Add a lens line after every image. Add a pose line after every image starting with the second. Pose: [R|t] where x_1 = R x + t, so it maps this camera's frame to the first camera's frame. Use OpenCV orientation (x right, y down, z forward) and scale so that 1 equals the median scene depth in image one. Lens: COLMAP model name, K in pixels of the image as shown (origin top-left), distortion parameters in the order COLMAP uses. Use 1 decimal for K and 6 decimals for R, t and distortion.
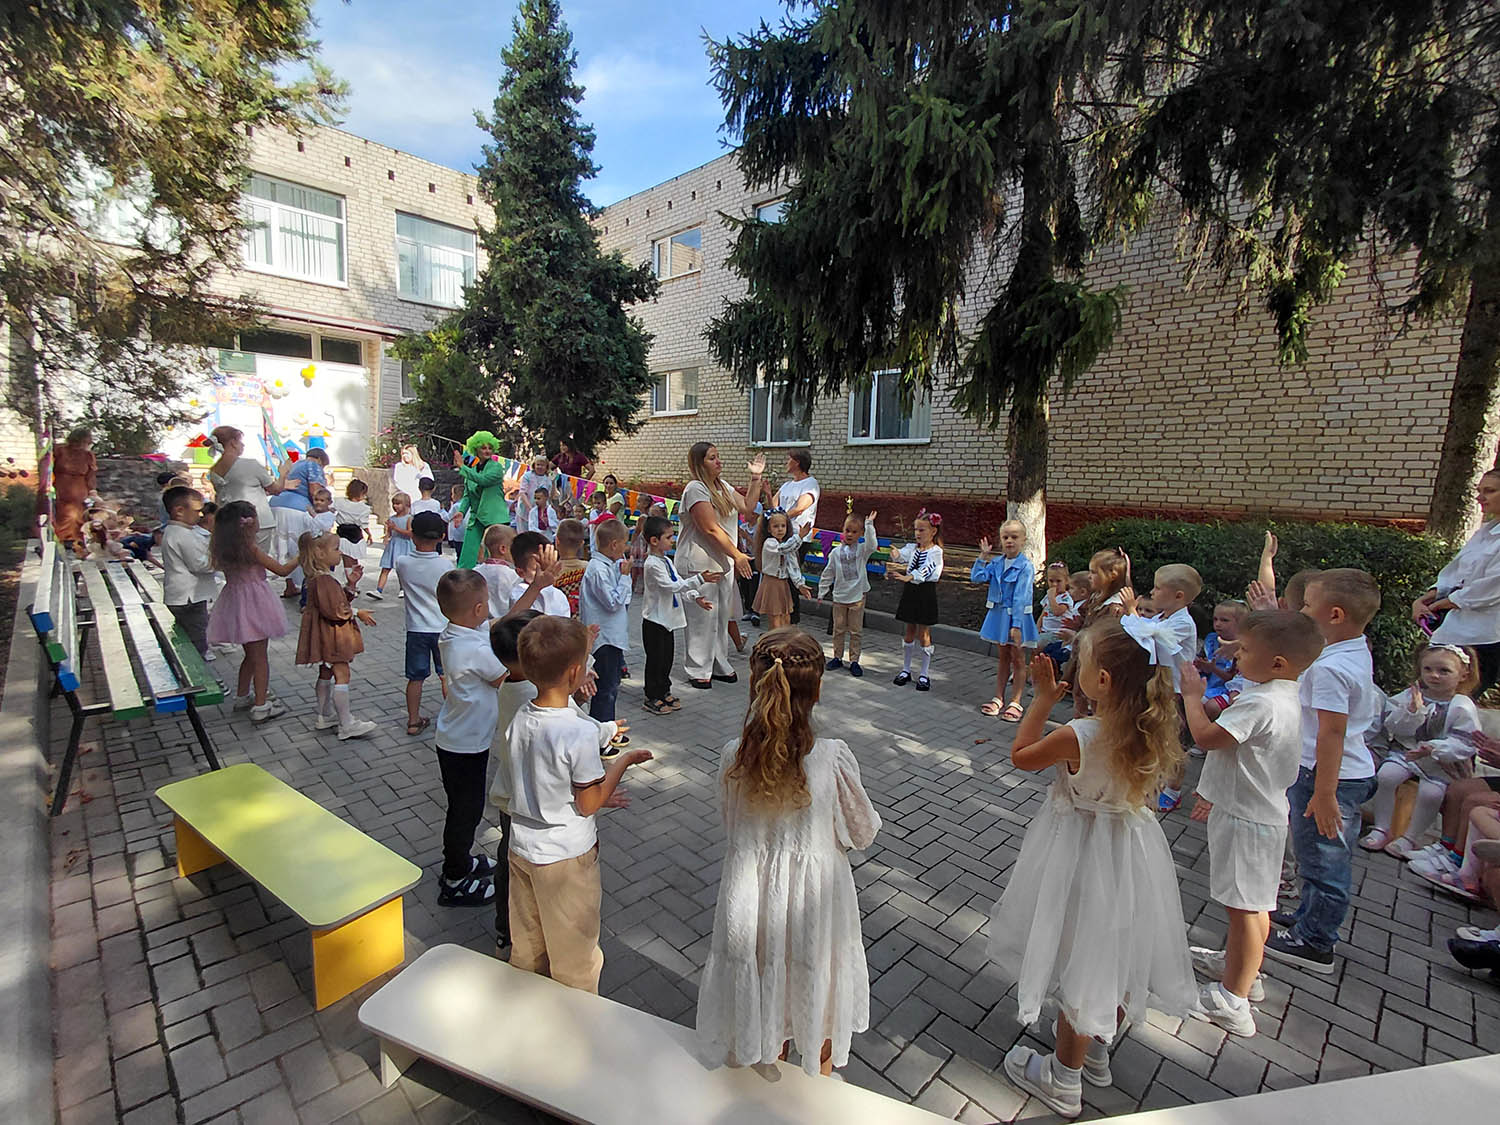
lens RADIAL K [[697.4, 0, 750.0], [0, 697.4, 562.5], [0, 0, 1]] dist [0.004127, 0.001064]
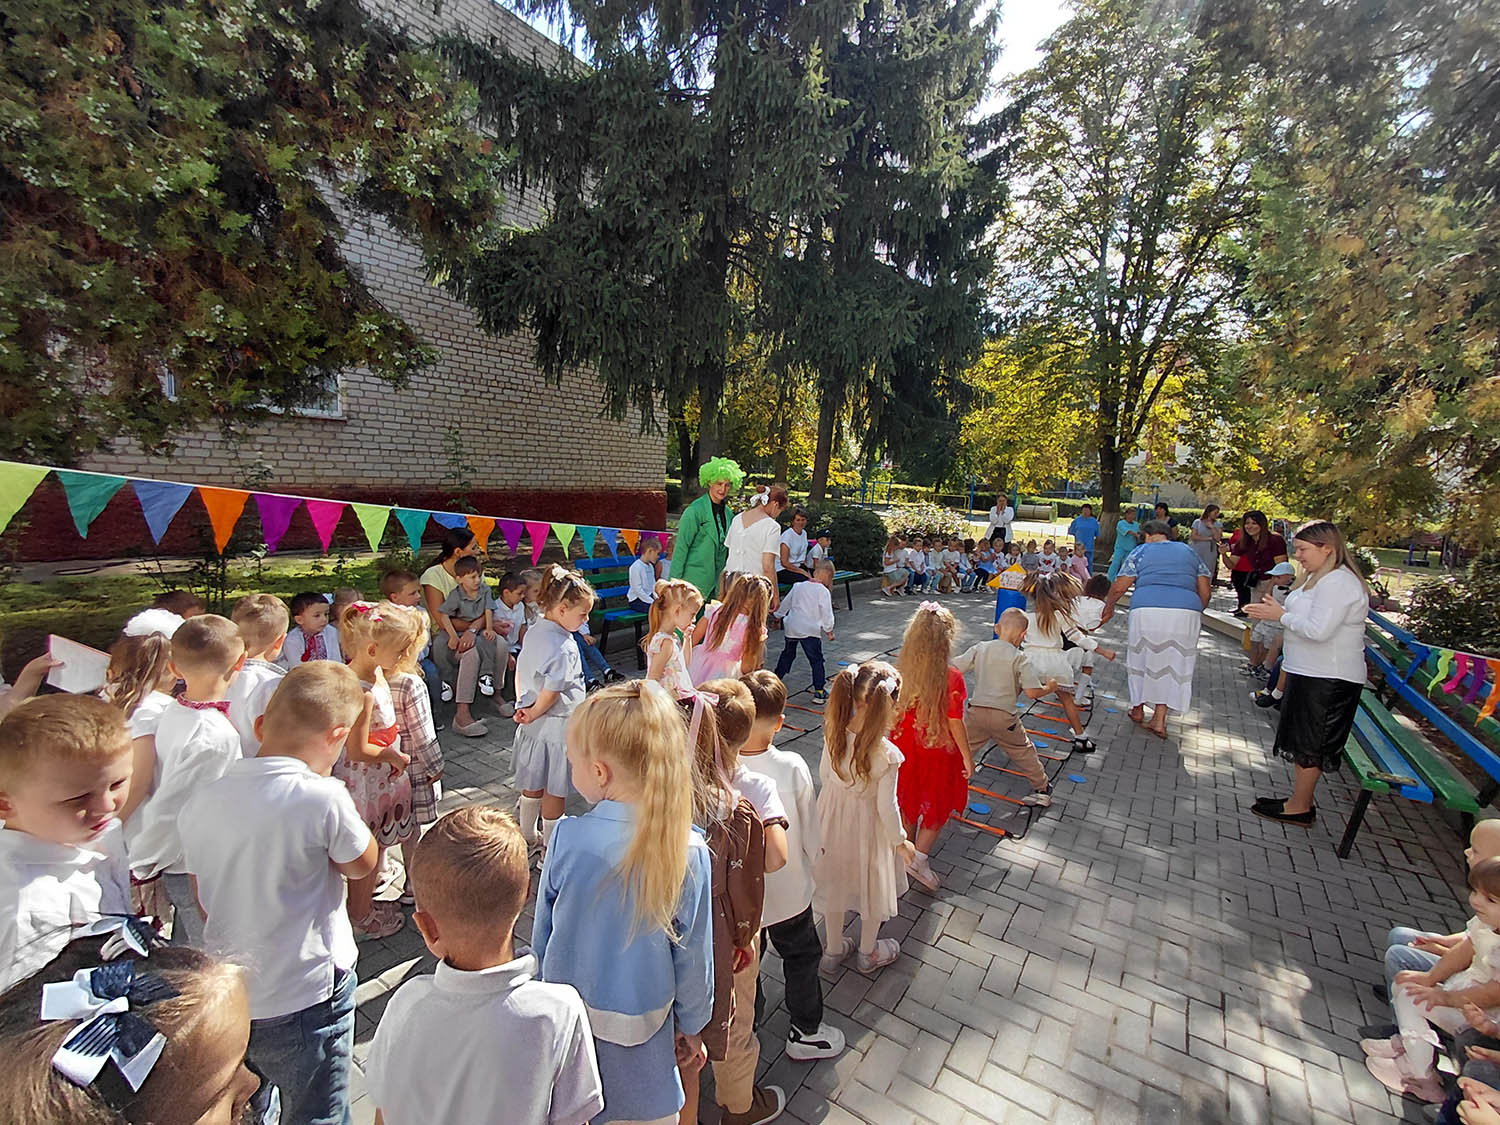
lens RADIAL K [[687.4, 0, 750.0], [0, 687.4, 562.5], [0, 0, 1]] dist [-0.001197, 0.000368]
pose [[-0.203775, -0.158779, 0.966057, -0.609429], [0.076642, 0.981145, 0.177425, -0.123194], [-0.976013, 0.110196, -0.187763, 0.769557]]
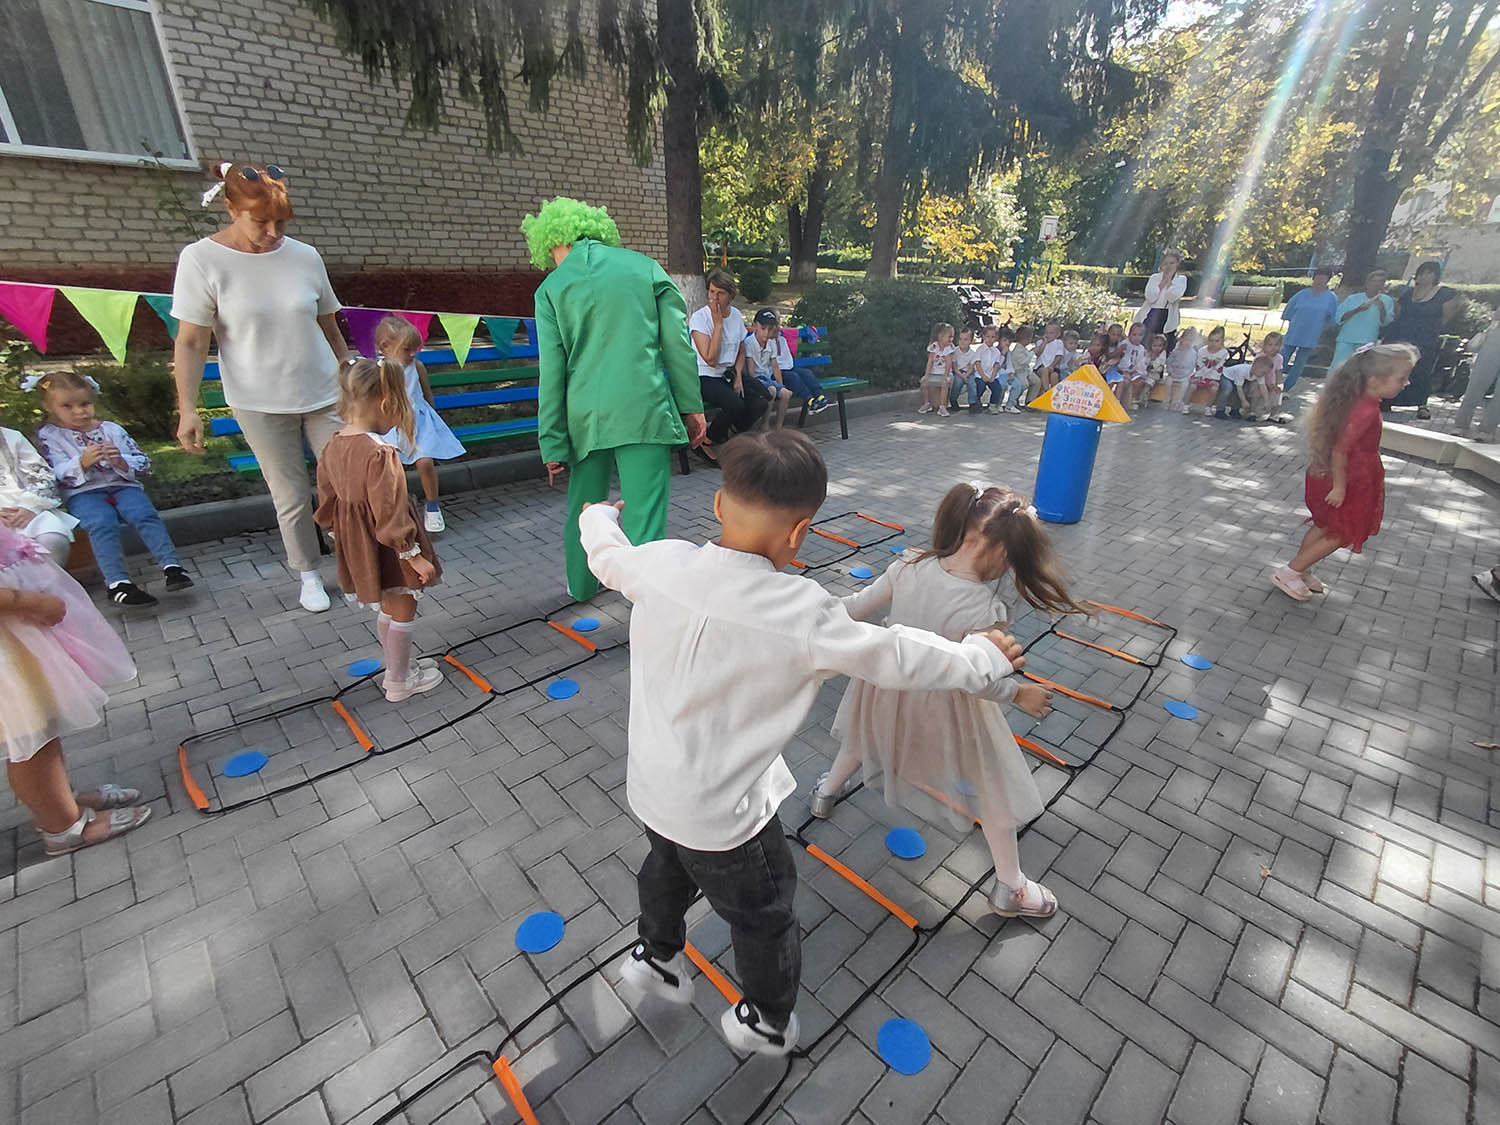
lens RADIAL K [[672.1, 0, 753.6], [0, 672.1, 556.5], [0, 0, 1]] dist [-0.001140, 0.004705]
pose [[0.017927, -0.425338, 0.904857, -0.398502], [0.116383, 0.899738, 0.420626, -0.068249], [-0.993043, 0.097769, 0.065631, 0.569477]]
